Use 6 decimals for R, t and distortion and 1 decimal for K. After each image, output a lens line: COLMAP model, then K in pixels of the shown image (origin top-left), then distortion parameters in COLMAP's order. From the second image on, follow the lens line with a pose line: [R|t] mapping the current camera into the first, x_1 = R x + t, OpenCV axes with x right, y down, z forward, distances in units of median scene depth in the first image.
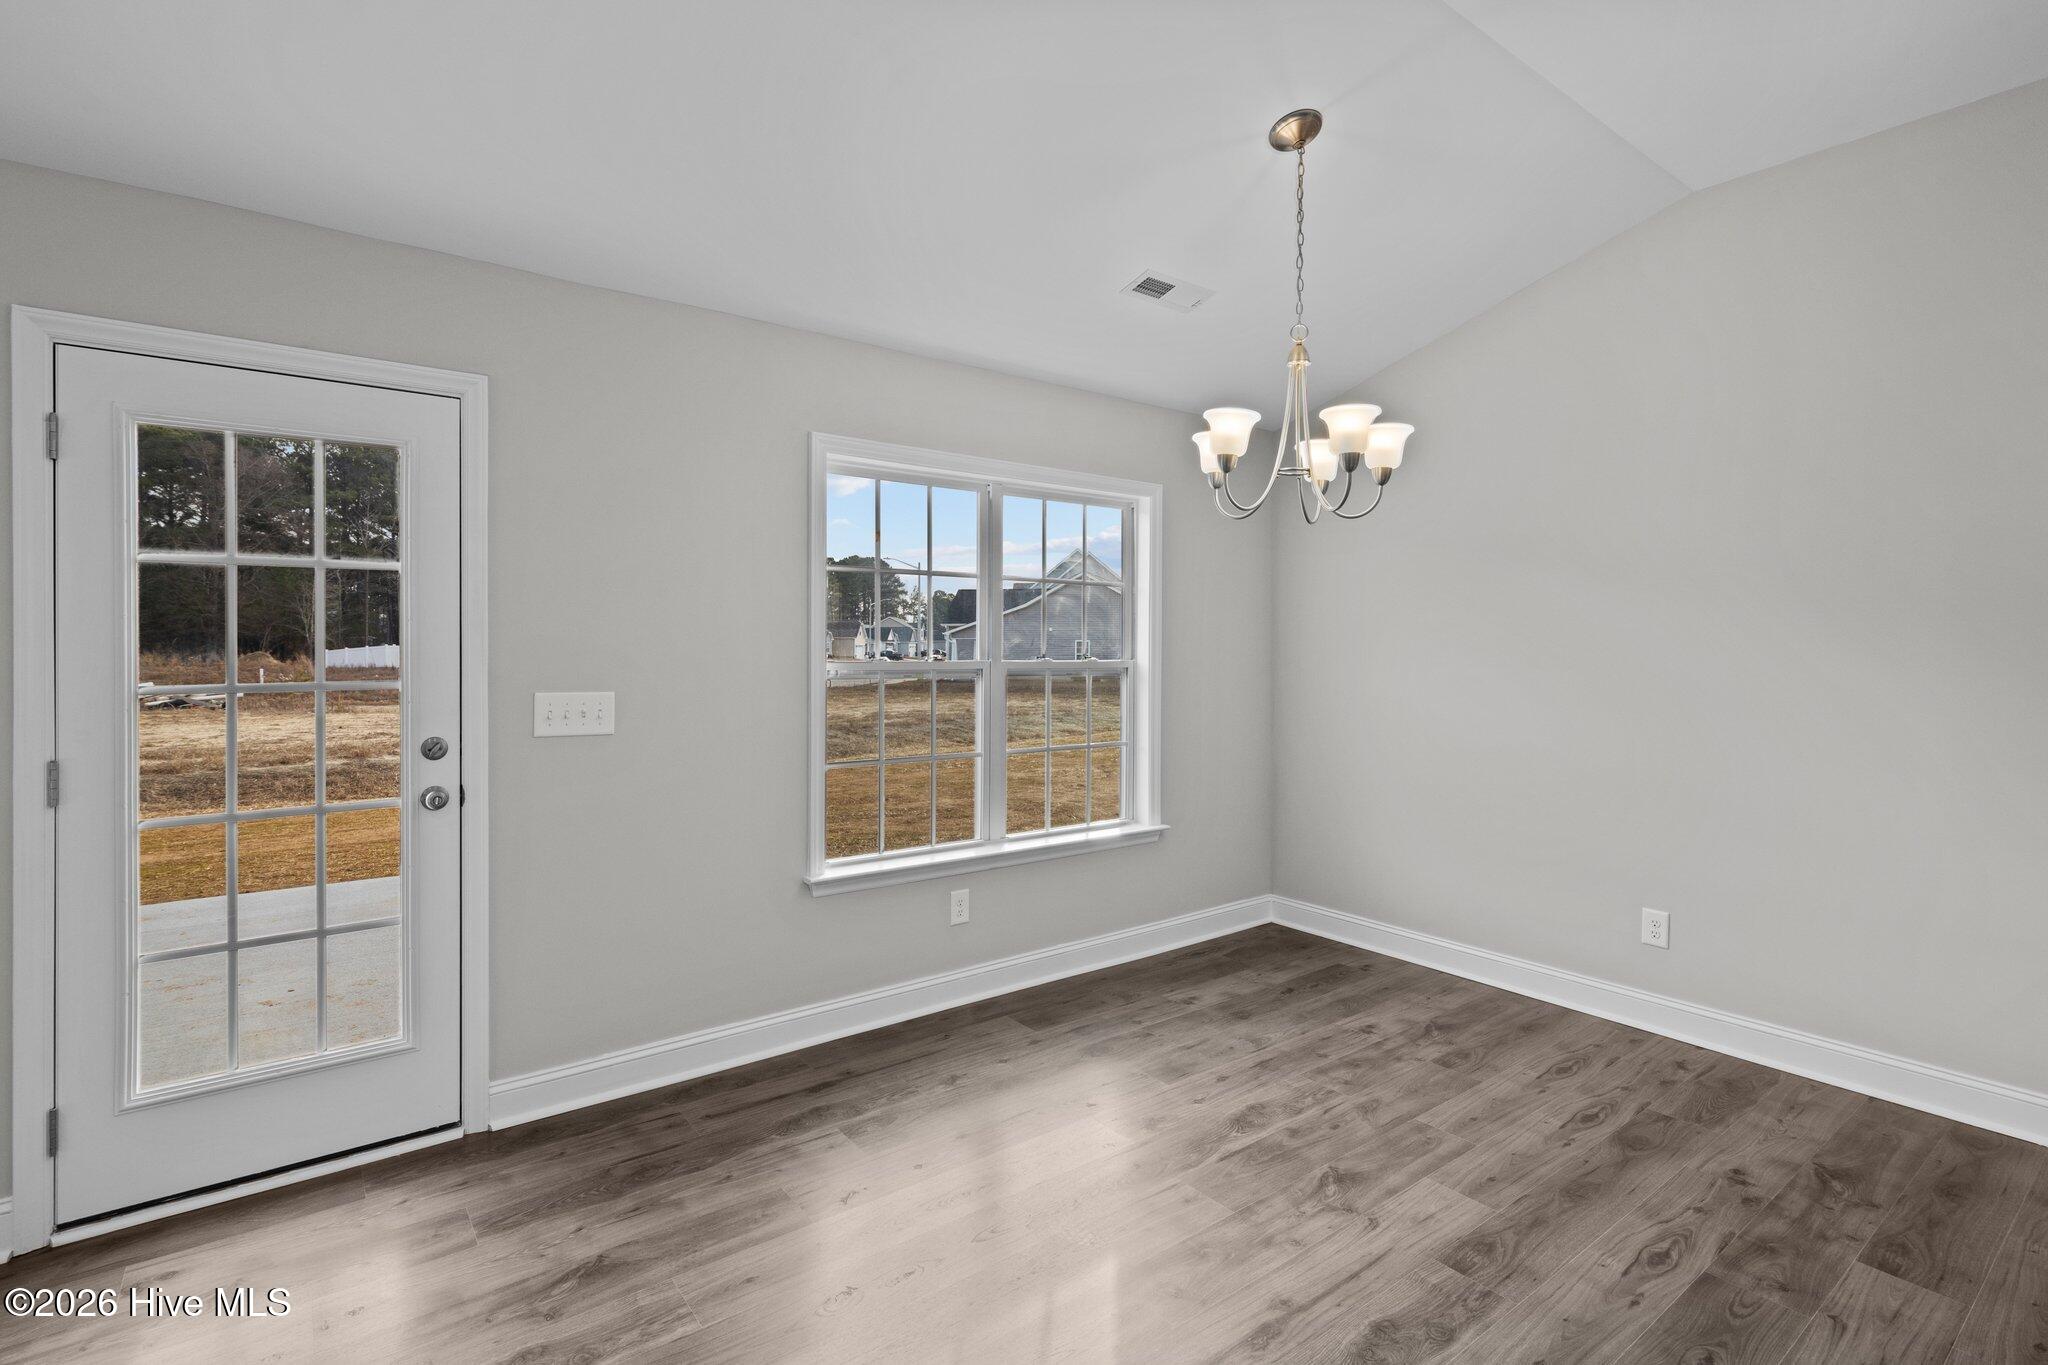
lens RADIAL K [[968.6, 0, 1029.0], [0, 968.6, 648.8], [0, 0, 1]] dist [0.000935, 0.000647]
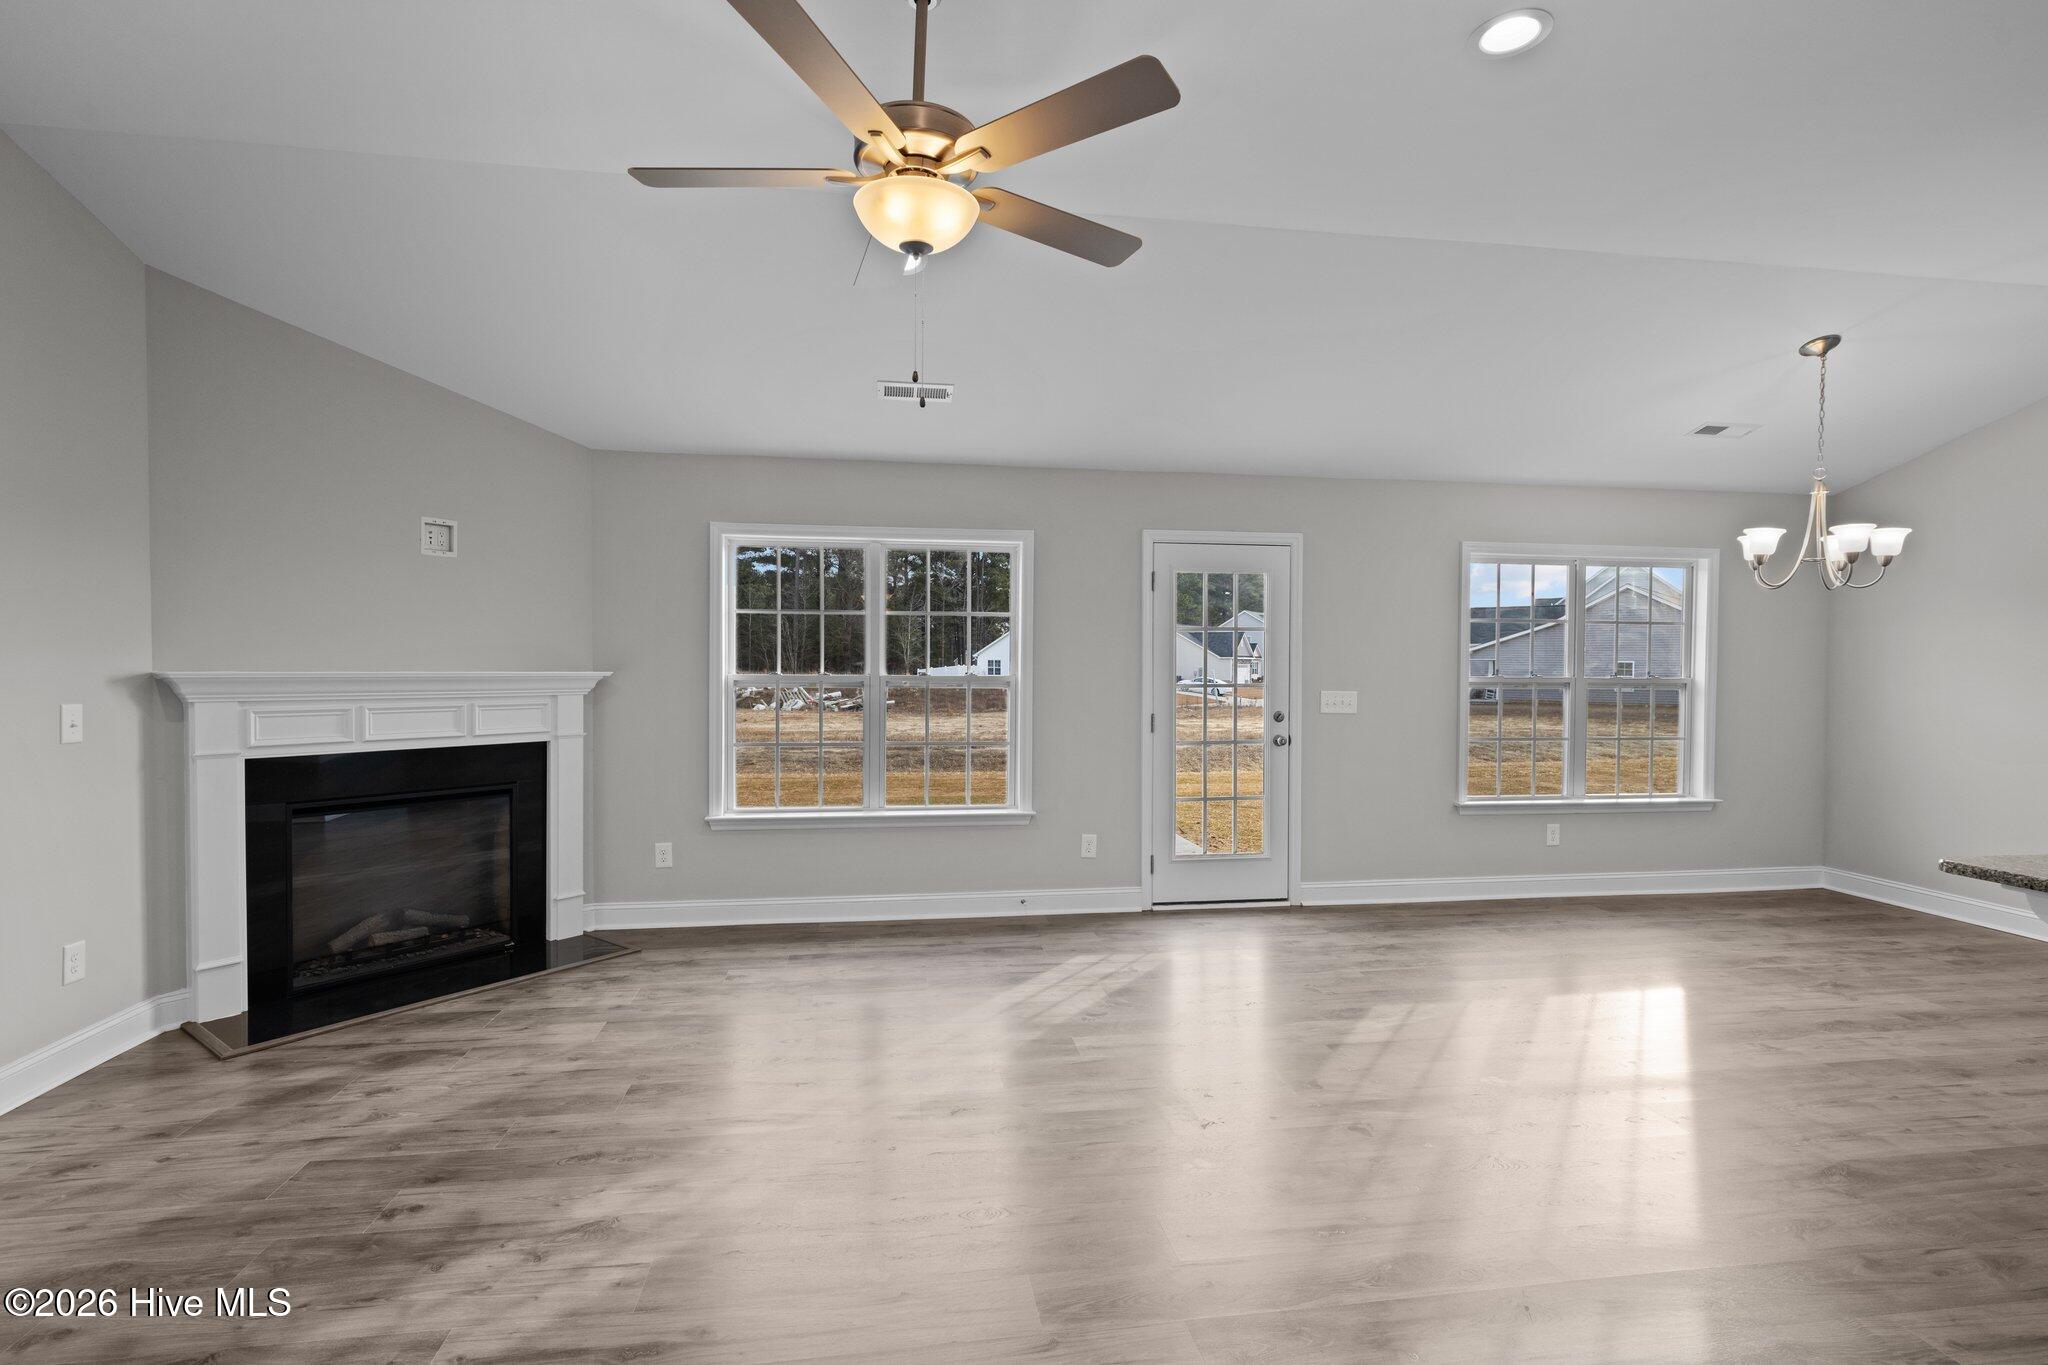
lens RADIAL K [[942.5, 0, 1024.0], [0, 942.5, 682.5], [0, 0, 1]] dist [0.000050, 0.001329]
pose [[0.872704, 0.010689, -0.488133, -0.099856], [-0.002815, 0.999854, 0.016861, -0.002151], [0.488242, -0.013340, 0.872606, -0.959272]]
